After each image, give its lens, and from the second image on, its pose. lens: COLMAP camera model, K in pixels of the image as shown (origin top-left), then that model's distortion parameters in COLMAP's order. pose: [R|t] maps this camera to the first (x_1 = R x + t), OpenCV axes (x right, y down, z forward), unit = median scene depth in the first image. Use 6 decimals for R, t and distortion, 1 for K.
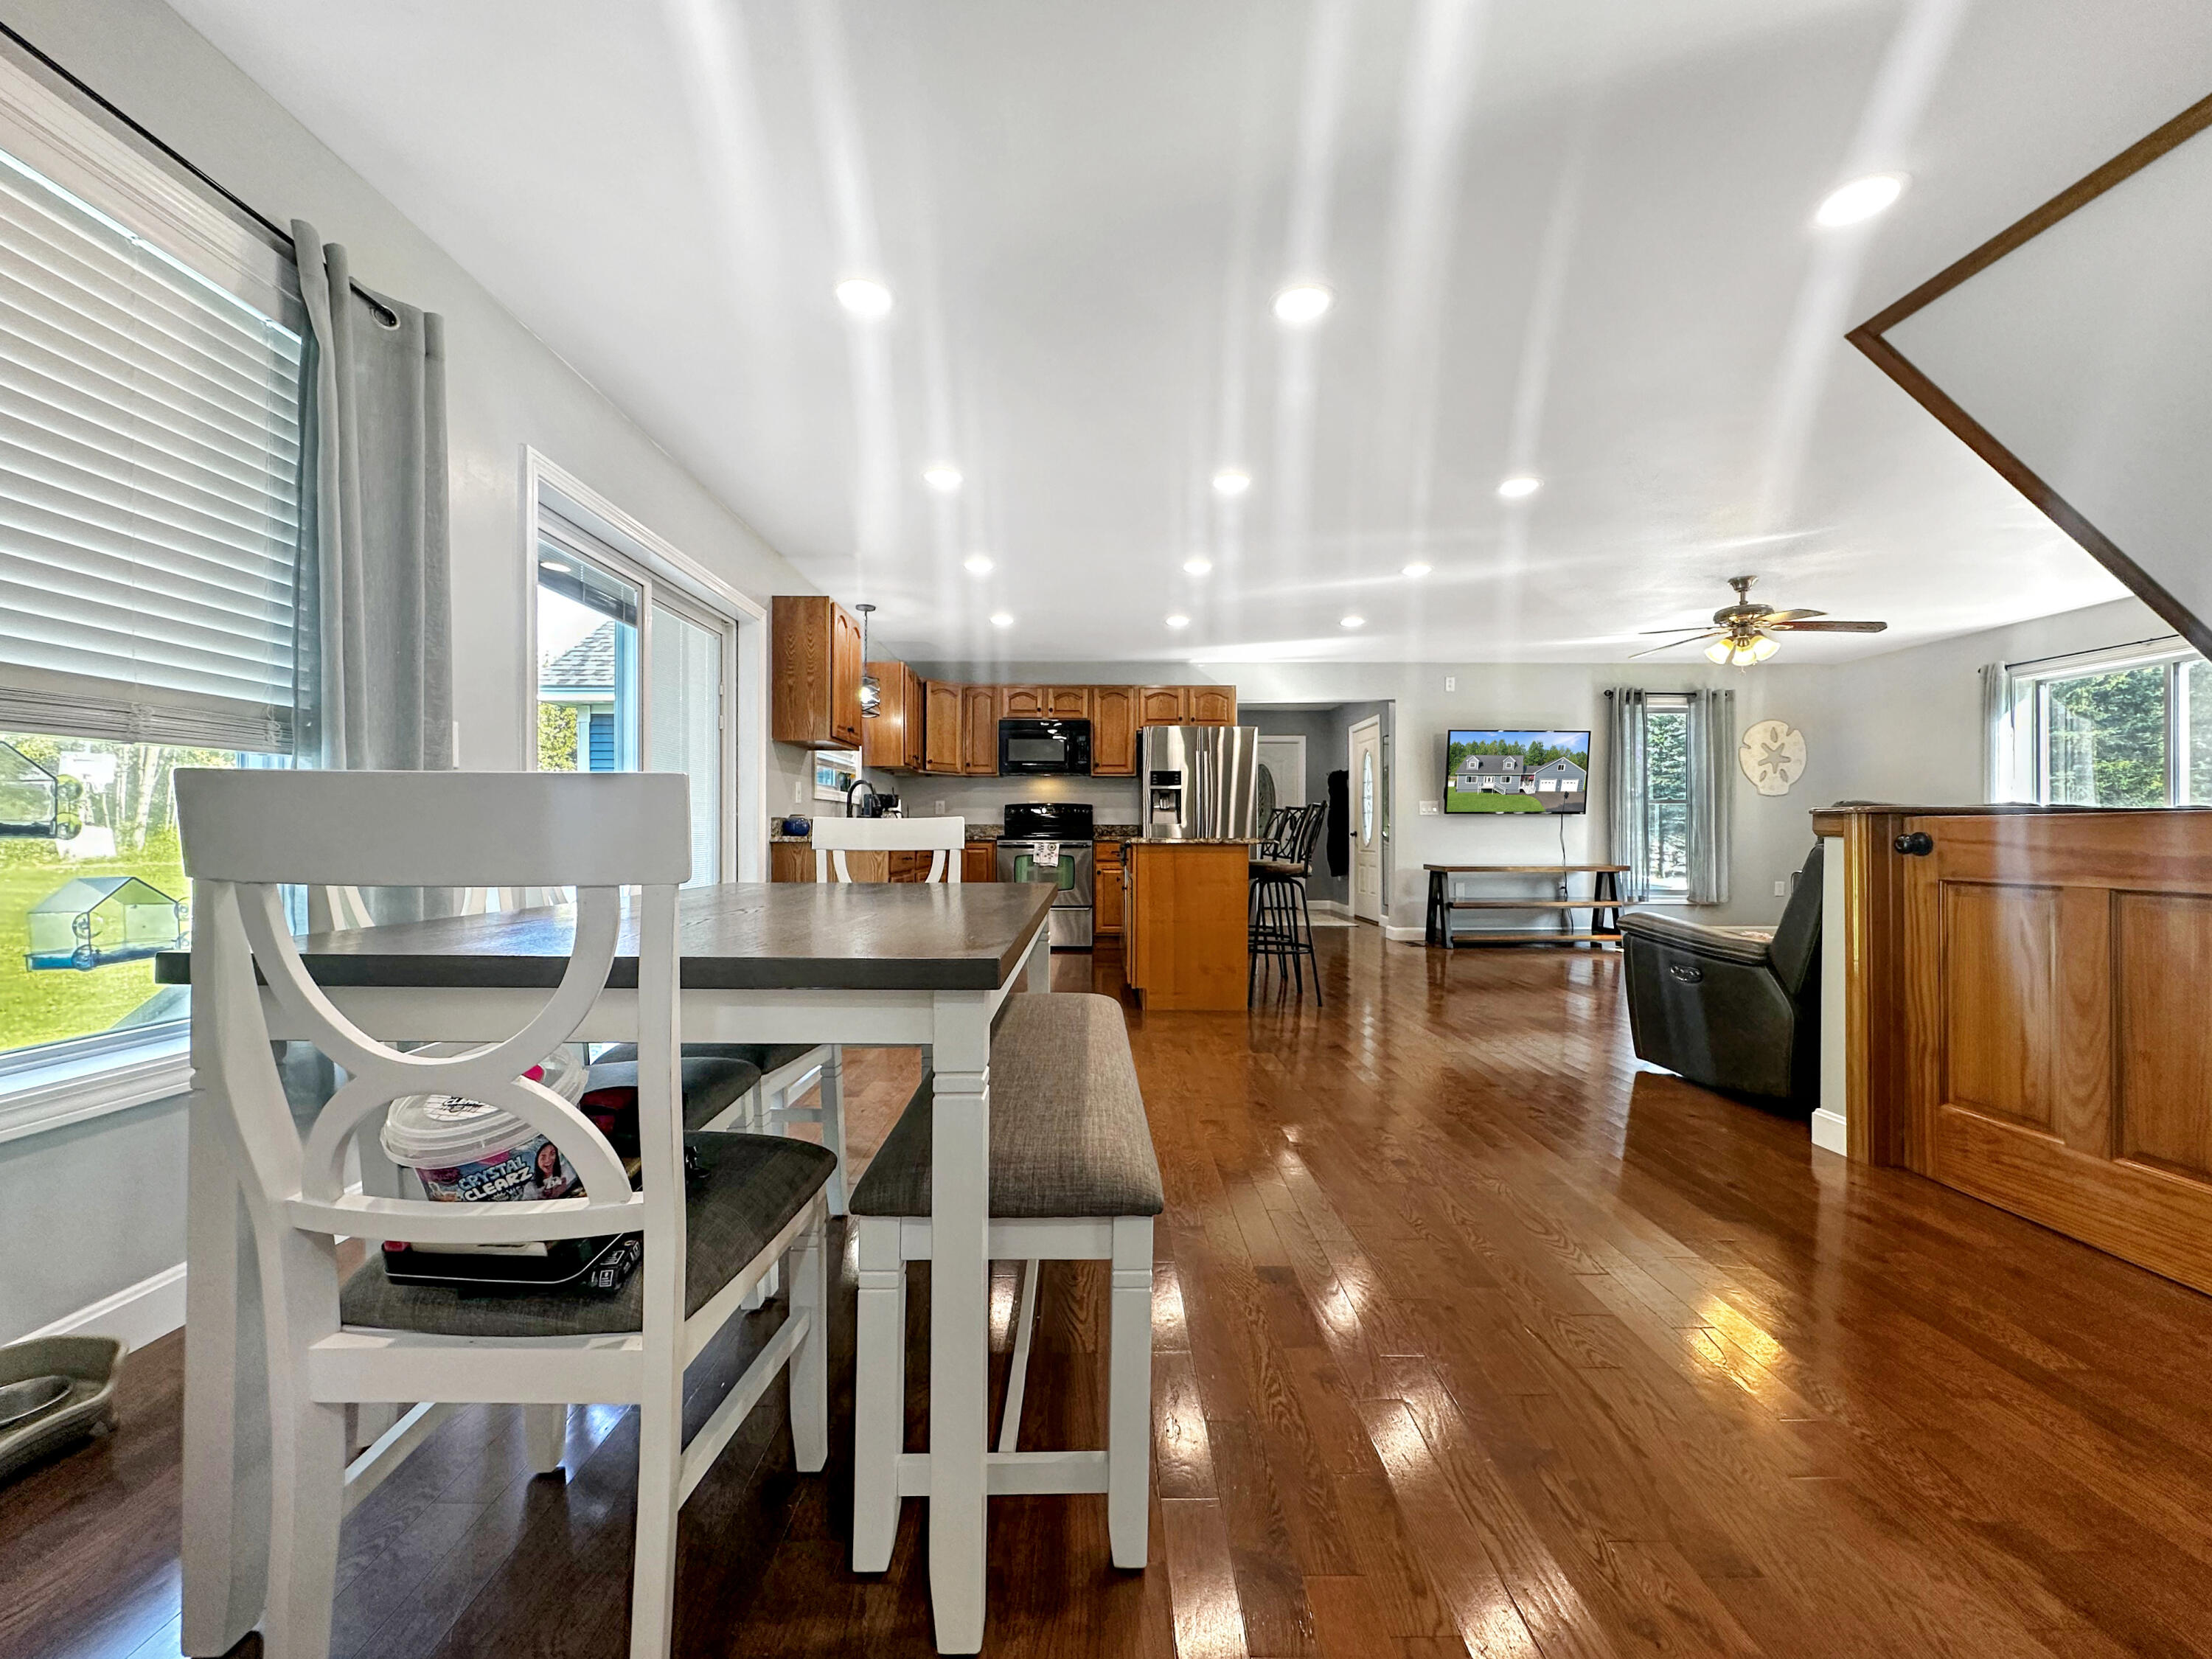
lens RADIAL K [[886.5, 0, 1104.9], [0, 886.5, 838.1], [0, 0, 1]] dist [-0.006602, -0.000208]
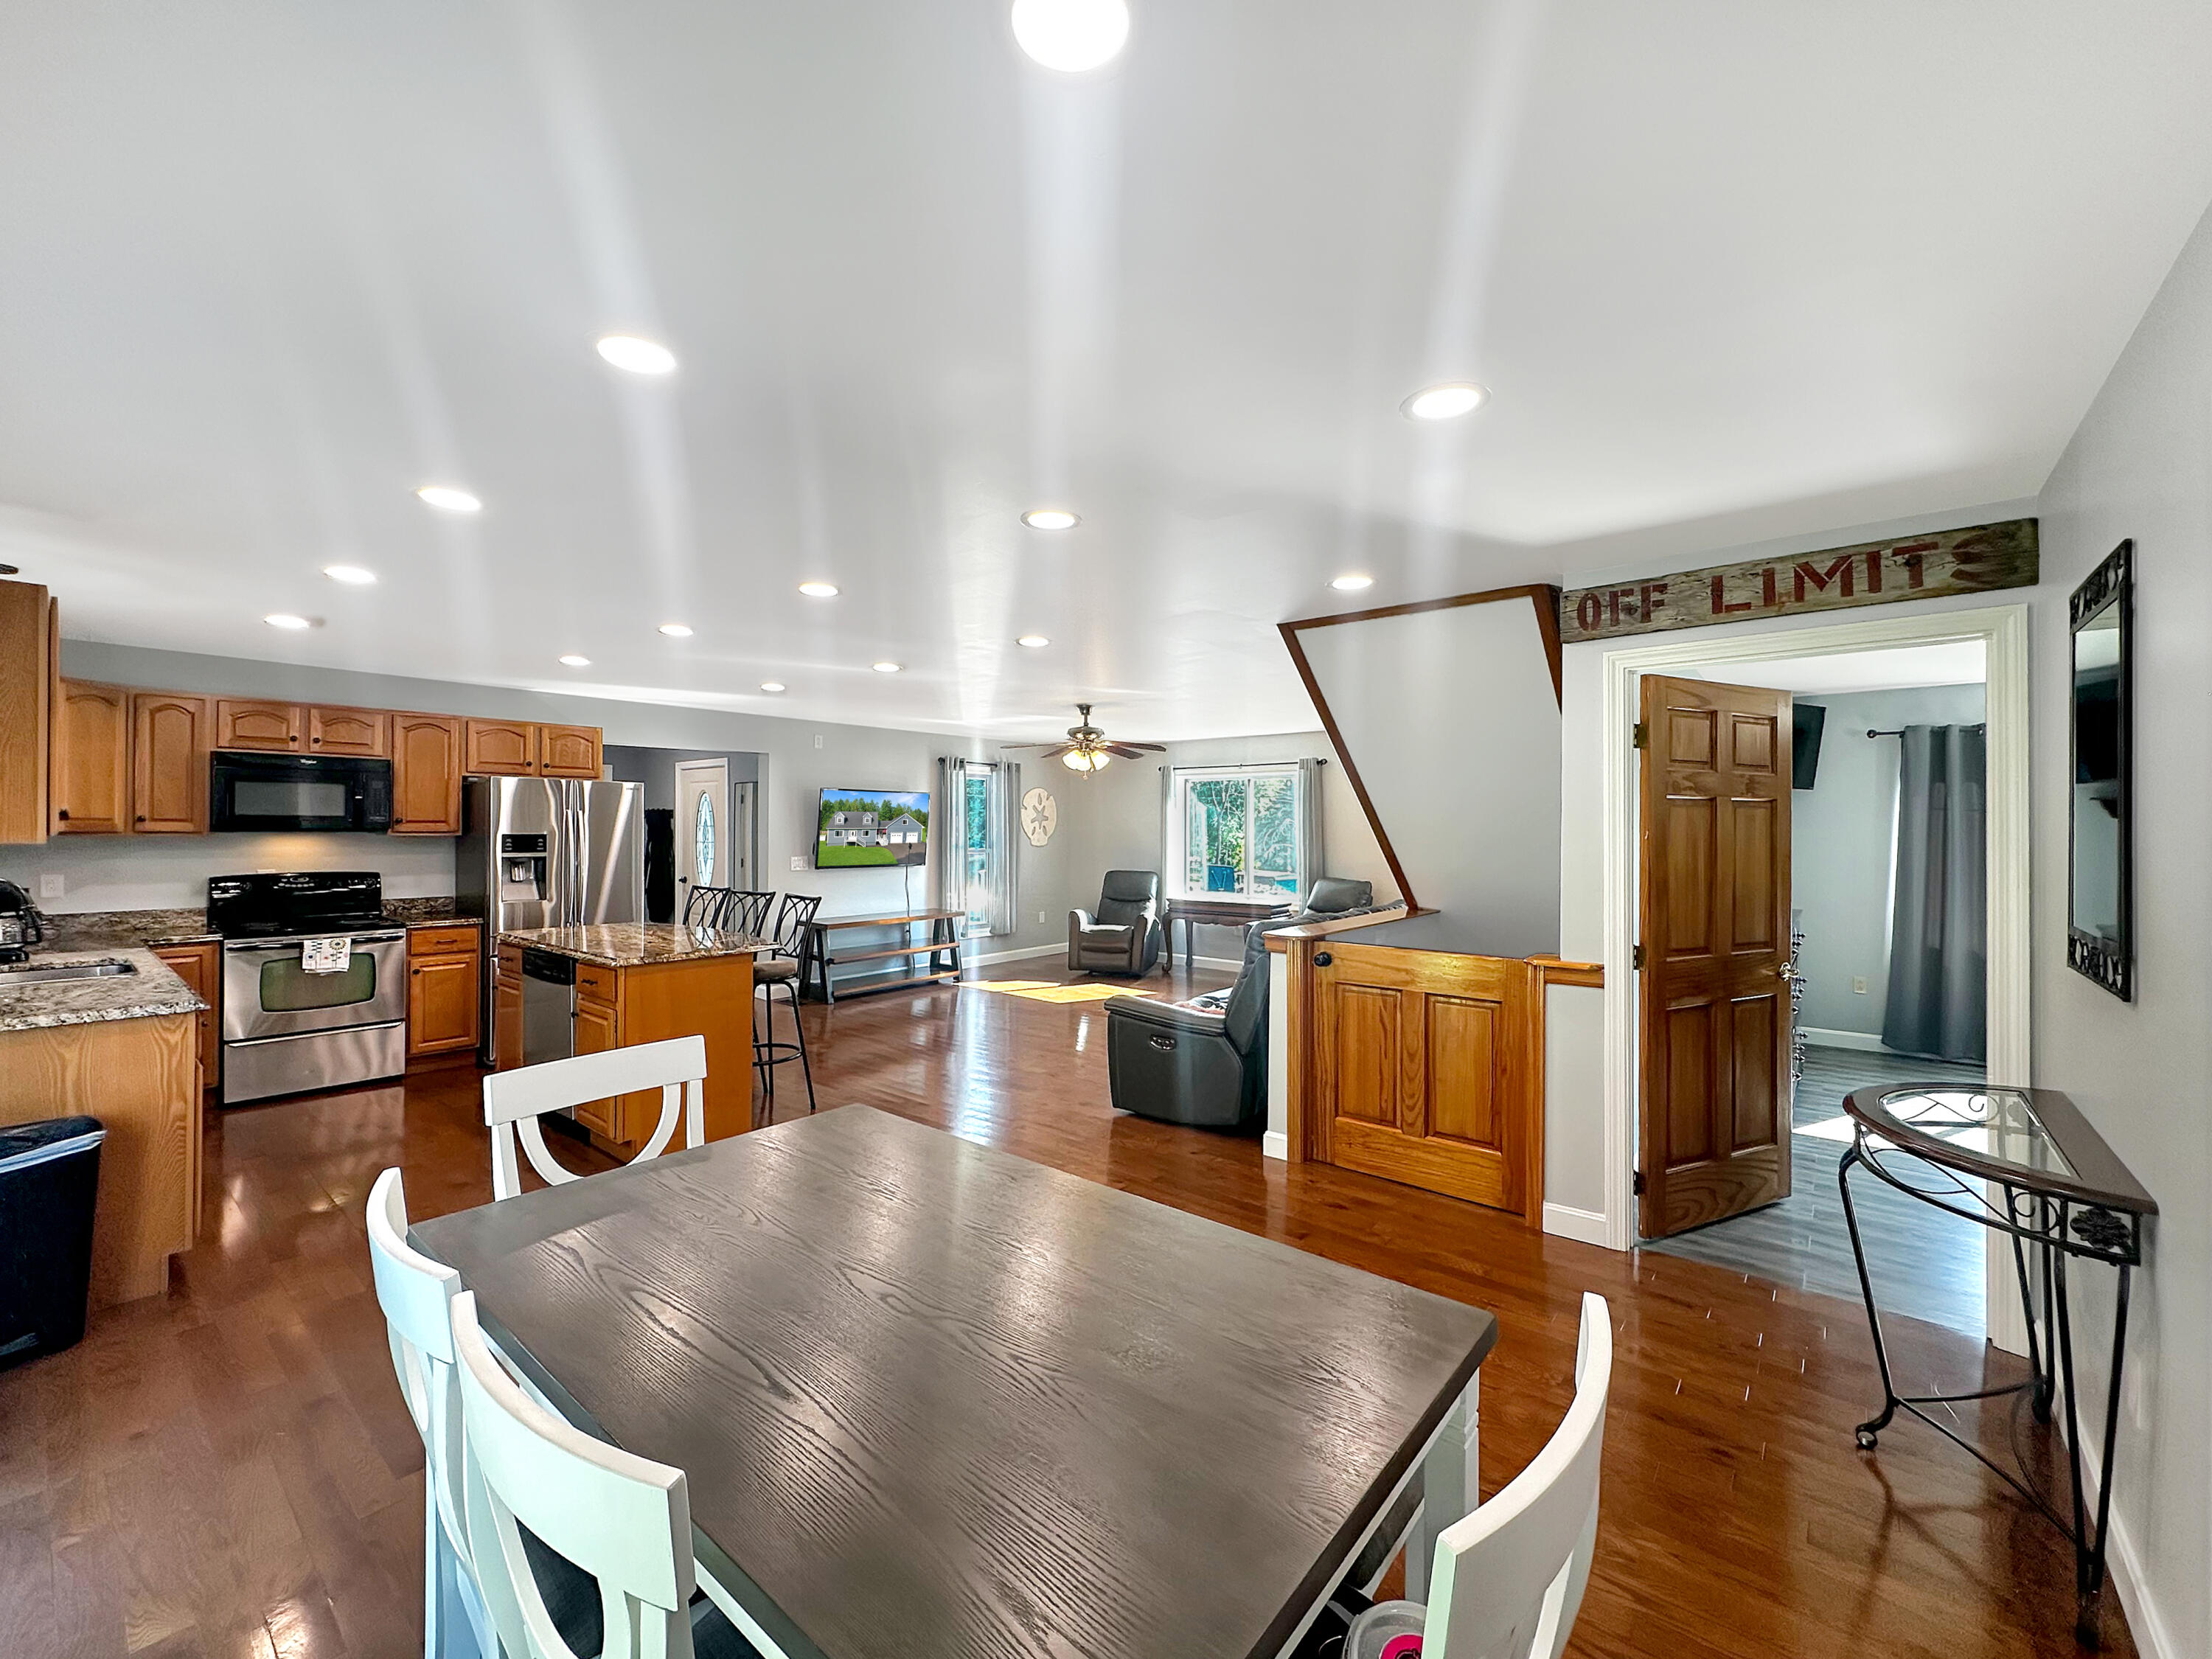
lens RADIAL K [[886.5, 0, 1103.6], [0, 886.5, 819.9], [0, 0, 1]] dist [-0.006602, -0.000208]
pose [[0.637719, 0.004964, 0.770253, -0.198772], [-0.001357, 0.999985, -0.005321, -0.080174], [-0.770268, 0.002348, 0.637716, 0.089608]]
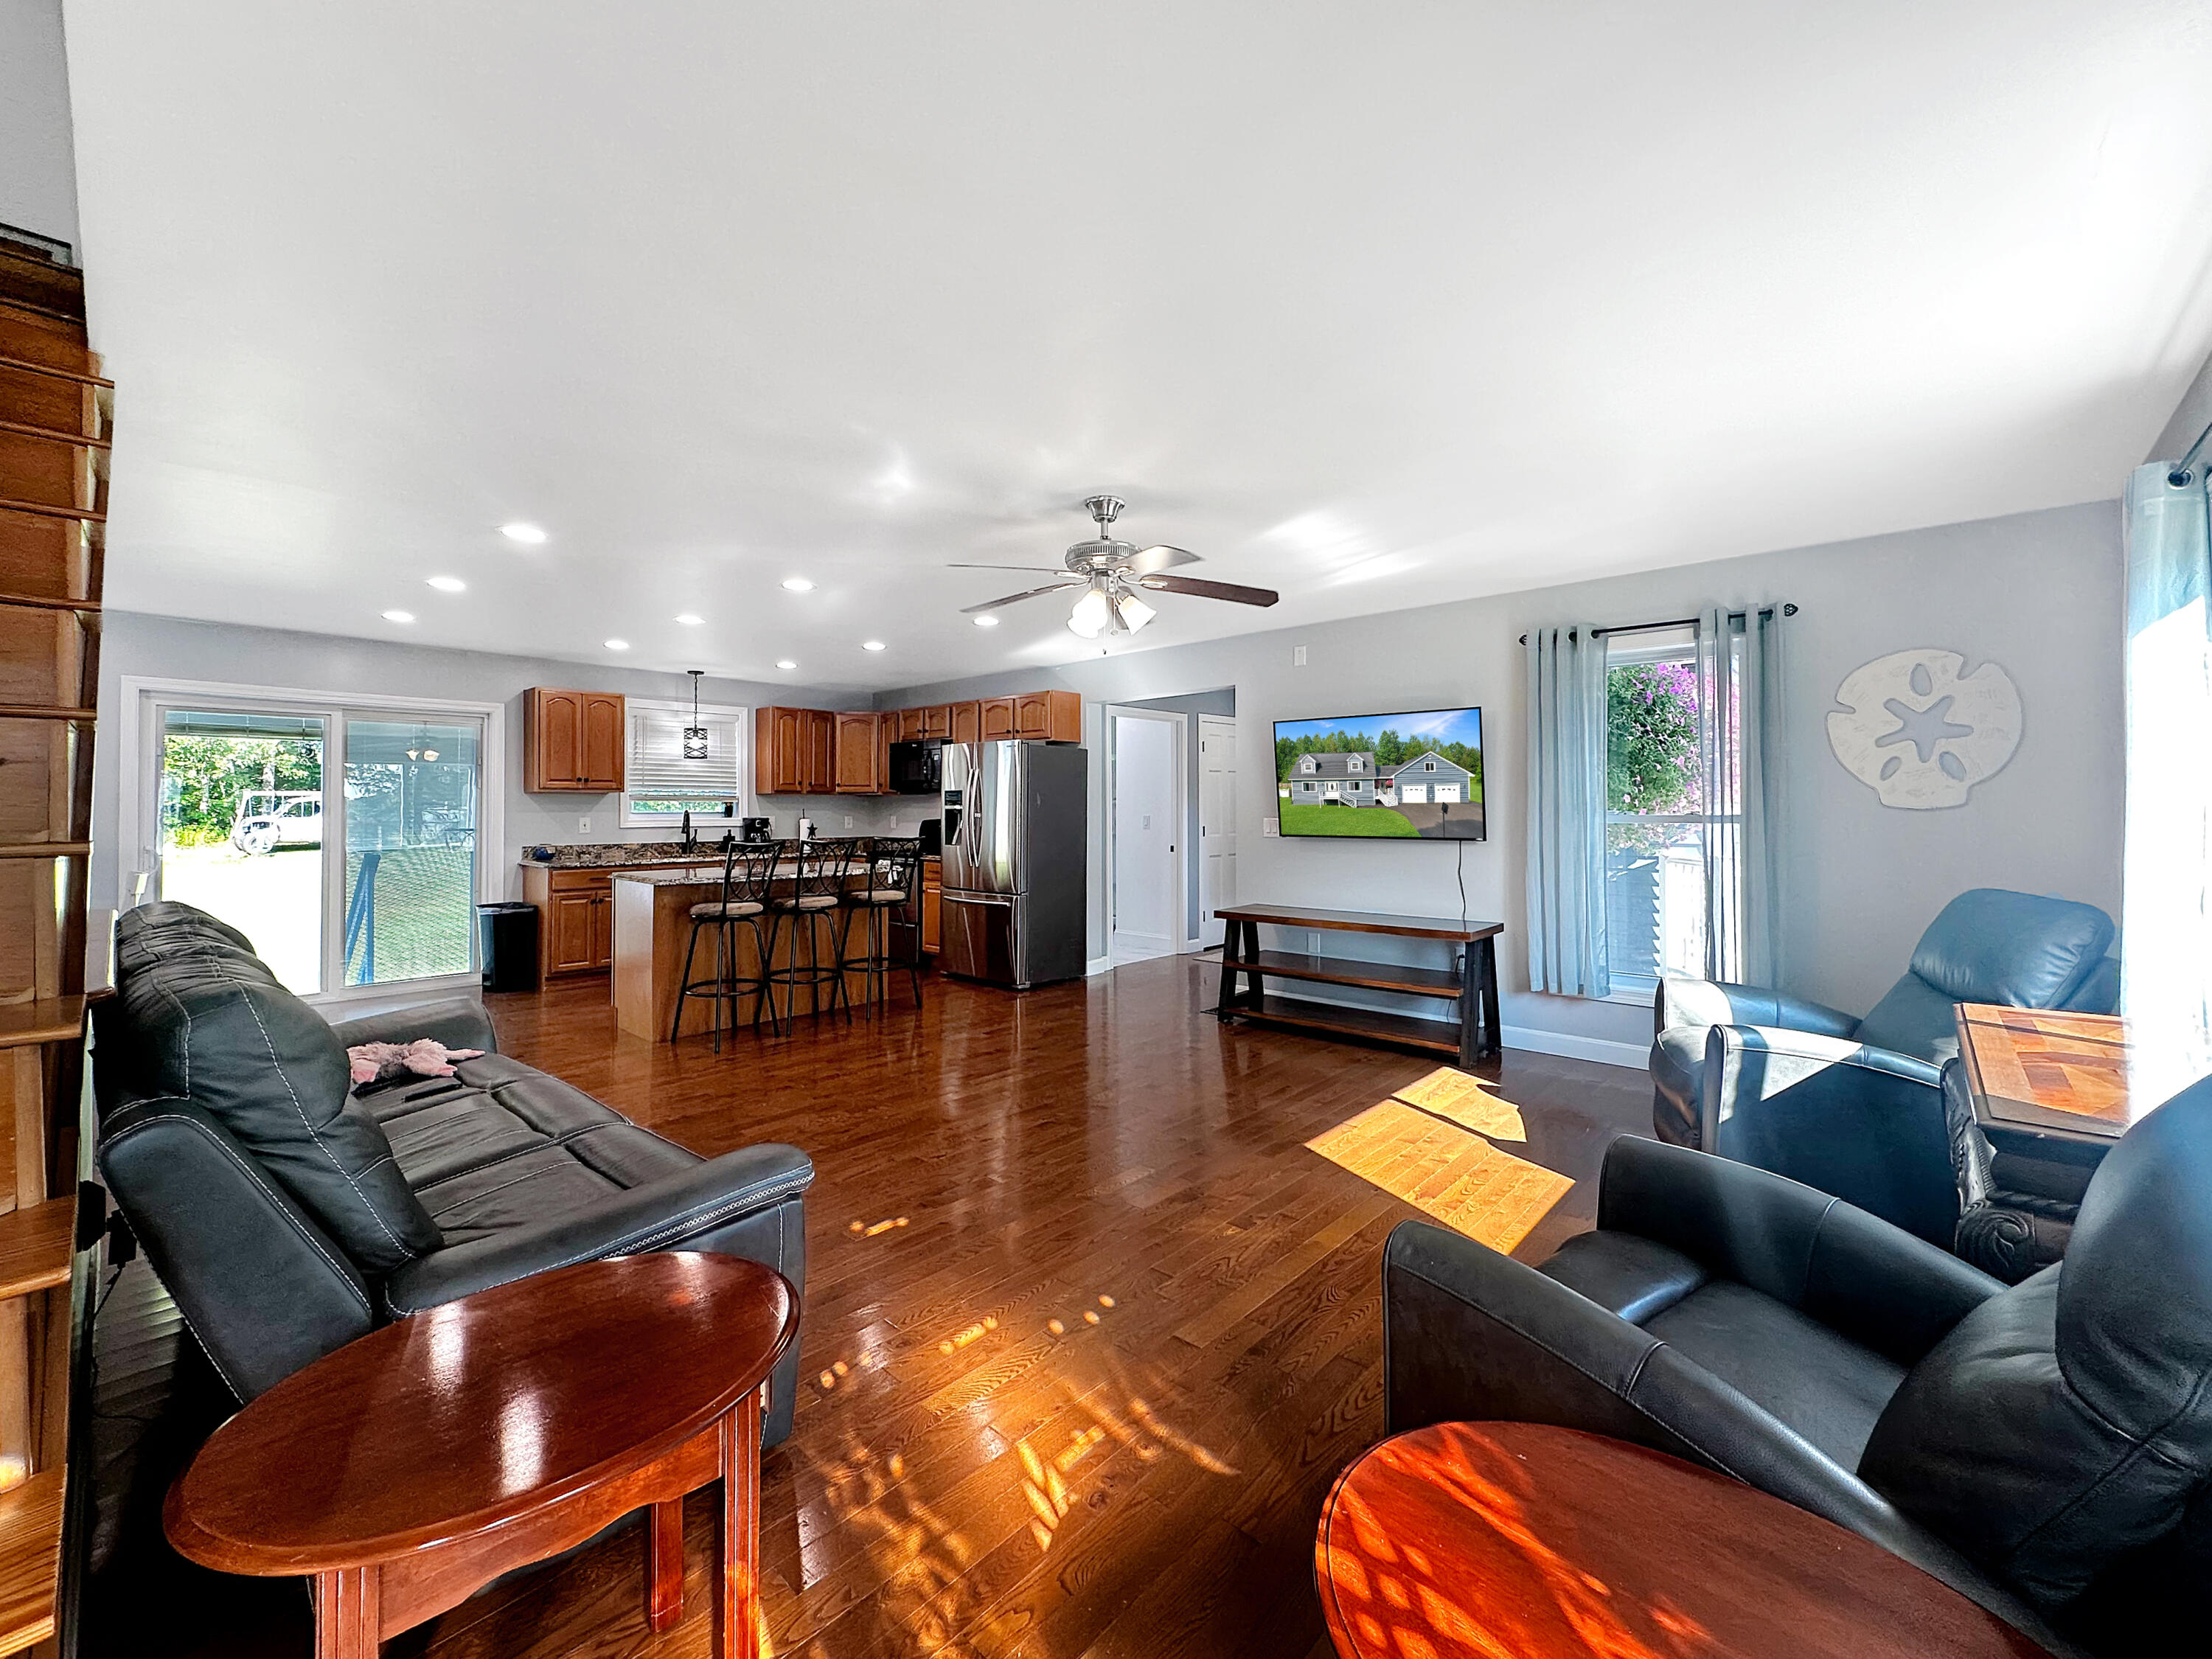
lens RADIAL K [[886.5, 0, 1108.8], [0, 886.5, 807.9], [0, 0, 1]] dist [-0.006602, -0.000208]
pose [[0.733778, -0.002240, -0.679385, 0.798832], [0.001828, 0.999997, -0.001323, -0.051538], [0.679387, -0.000272, 0.733780, 0.383731]]
